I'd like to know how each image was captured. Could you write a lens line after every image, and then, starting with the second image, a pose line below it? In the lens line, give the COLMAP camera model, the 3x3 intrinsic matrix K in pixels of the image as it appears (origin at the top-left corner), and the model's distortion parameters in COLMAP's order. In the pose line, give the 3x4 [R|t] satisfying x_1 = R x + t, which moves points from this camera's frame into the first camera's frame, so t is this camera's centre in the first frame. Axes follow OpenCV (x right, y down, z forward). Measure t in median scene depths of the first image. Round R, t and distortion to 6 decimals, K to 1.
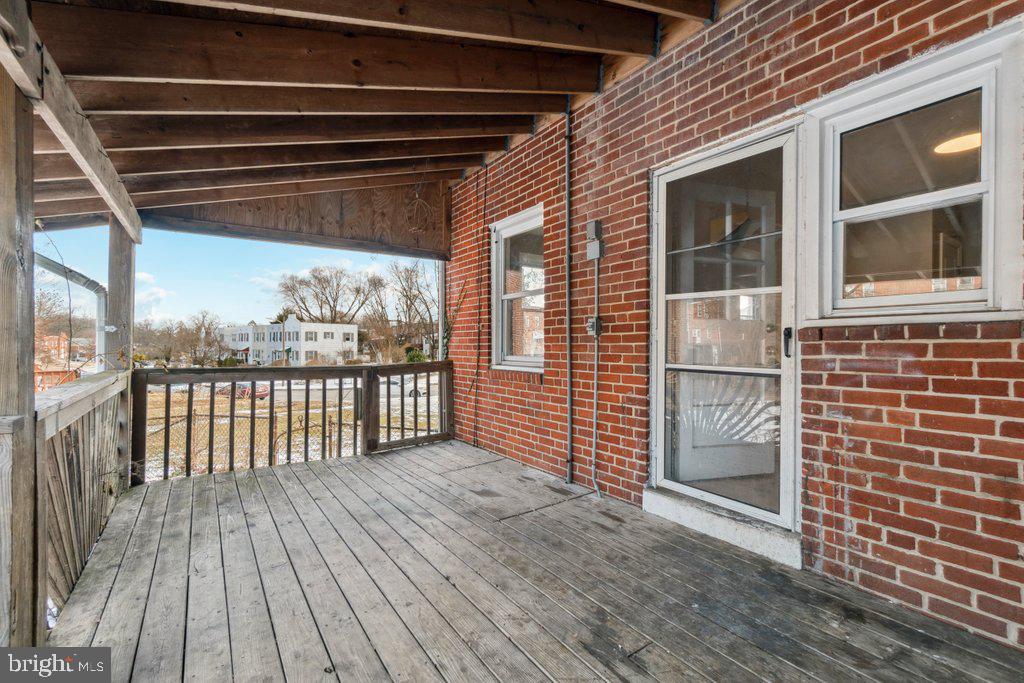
lens RADIAL K [[441.9, 0, 511.7], [0, 441.9, 338.2], [0, 0, 1]] dist [0.003923, 0.000473]
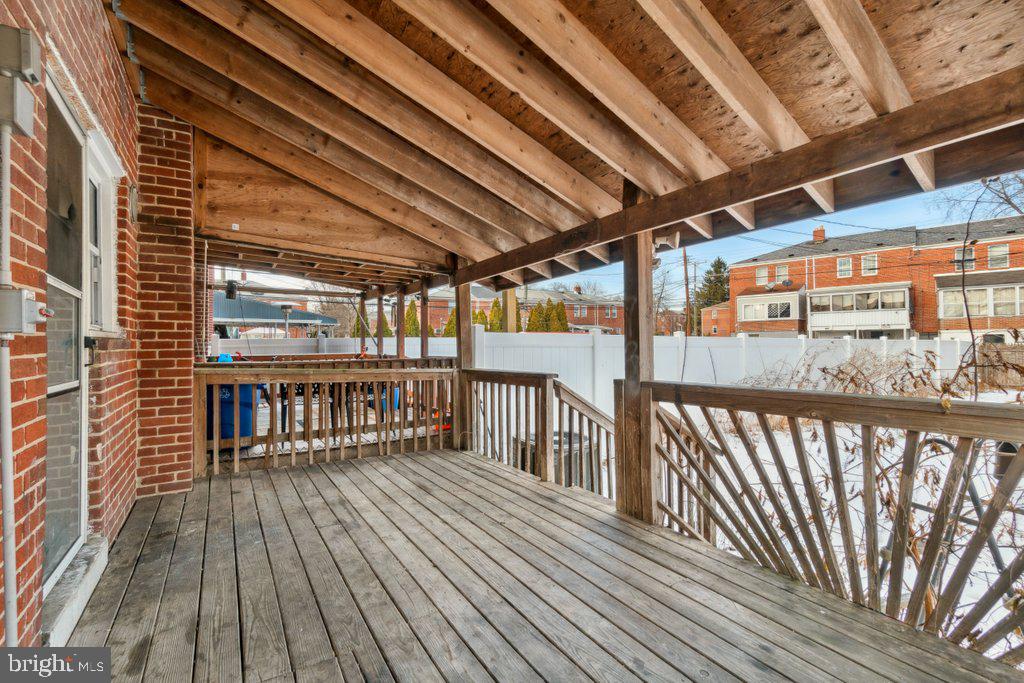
lens RADIAL K [[441.9, 0, 511.7], [0, 441.9, 338.2], [0, 0, 1]] dist [0.003923, 0.000473]
pose [[-0.999514, 0.005577, 0.030664, -0.326659], [0.004932, 0.999766, -0.021073, 0.006161], [-0.030775, -0.020911, -0.999308, 1.848783]]
